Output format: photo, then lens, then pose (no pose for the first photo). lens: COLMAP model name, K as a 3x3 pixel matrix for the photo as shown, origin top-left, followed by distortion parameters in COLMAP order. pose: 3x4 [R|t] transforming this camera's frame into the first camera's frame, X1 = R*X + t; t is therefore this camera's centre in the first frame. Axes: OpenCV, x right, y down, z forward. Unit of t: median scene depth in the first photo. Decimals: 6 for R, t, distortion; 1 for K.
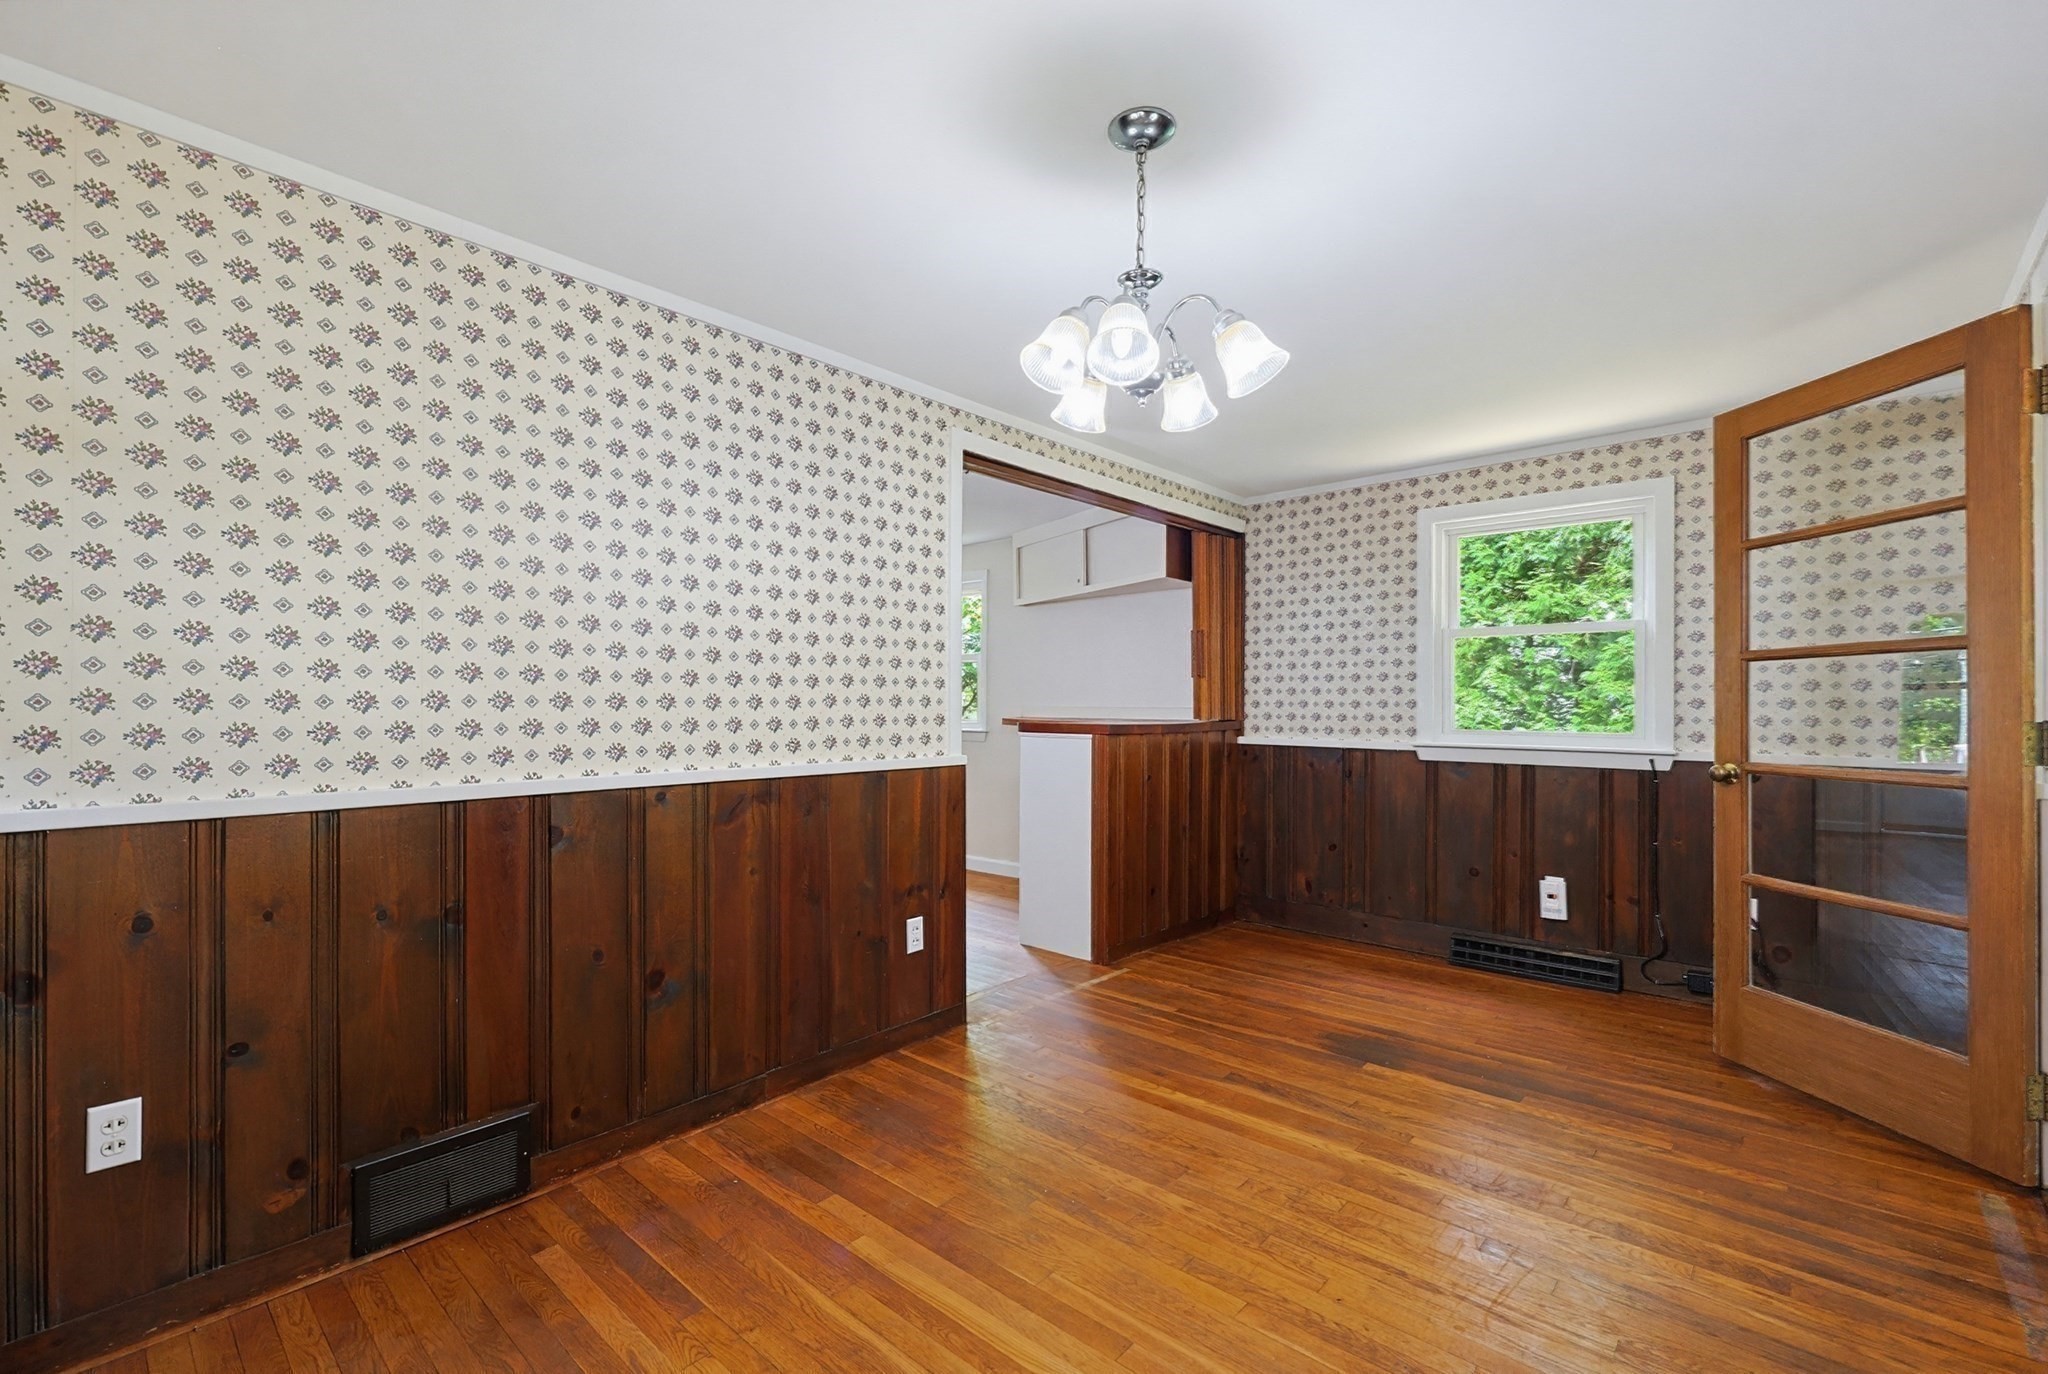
lens RADIAL K [[862.9, 0, 1026.3], [0, 862.9, 701.6], [0, 0, 1]] dist [-0.000444, -0.000114]
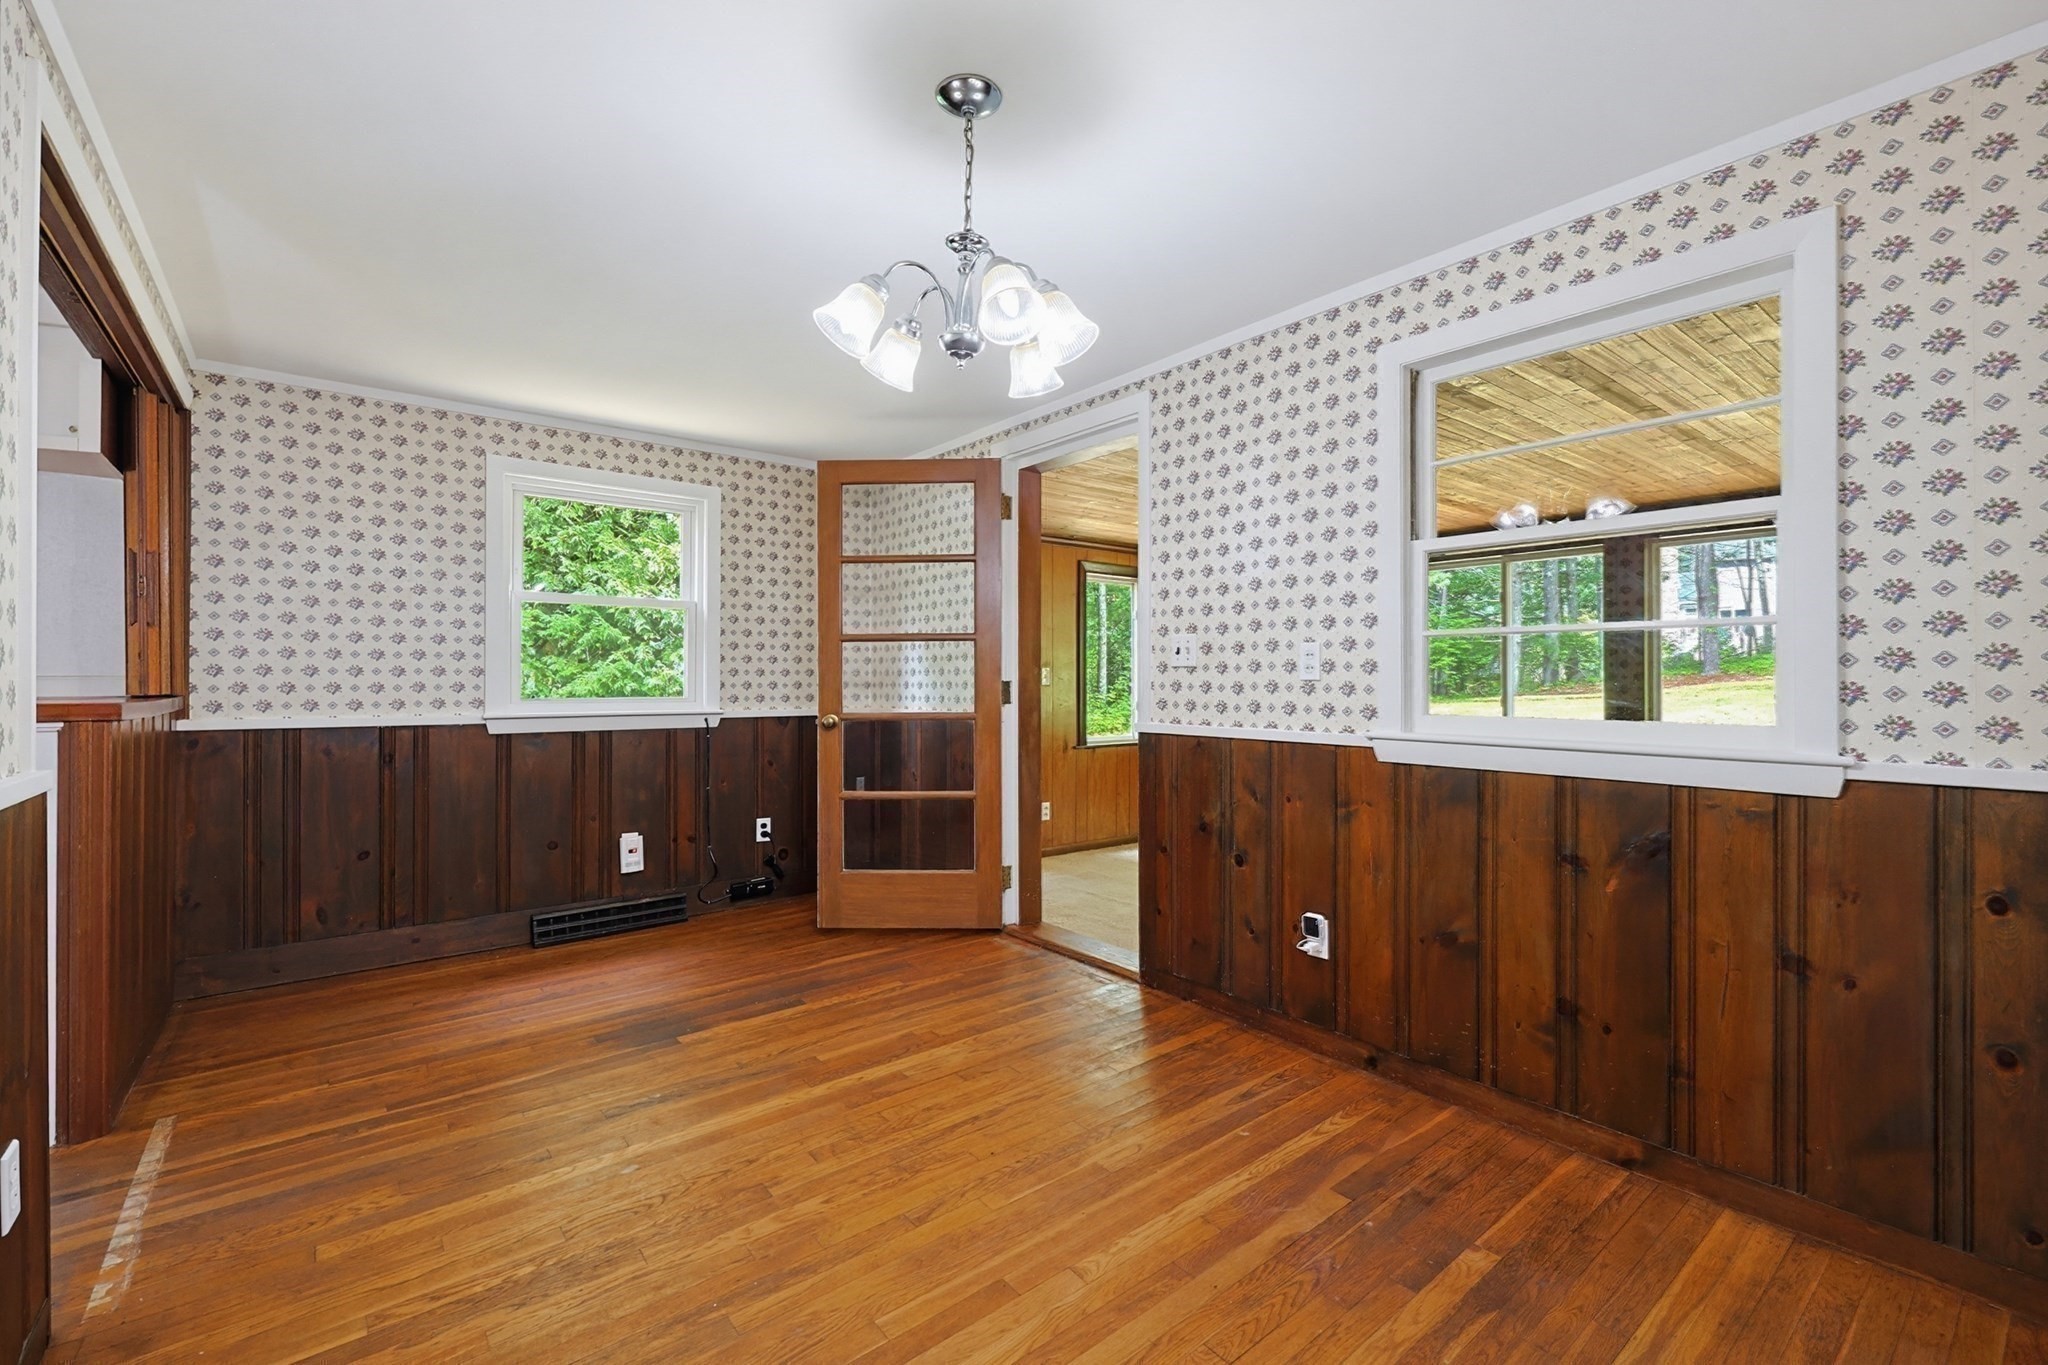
lens RADIAL K [[881.1, 0, 1028.5], [0, 881.1, 675.3], [0, 0, 1]] dist [0.000072, -0.000114]
pose [[0.167819, -0.000911, 0.985817, -0.404772], [-0.006531, 0.999977, 0.002036, 0.001494], [-0.985796, -0.006780, 0.167809, 0.340872]]
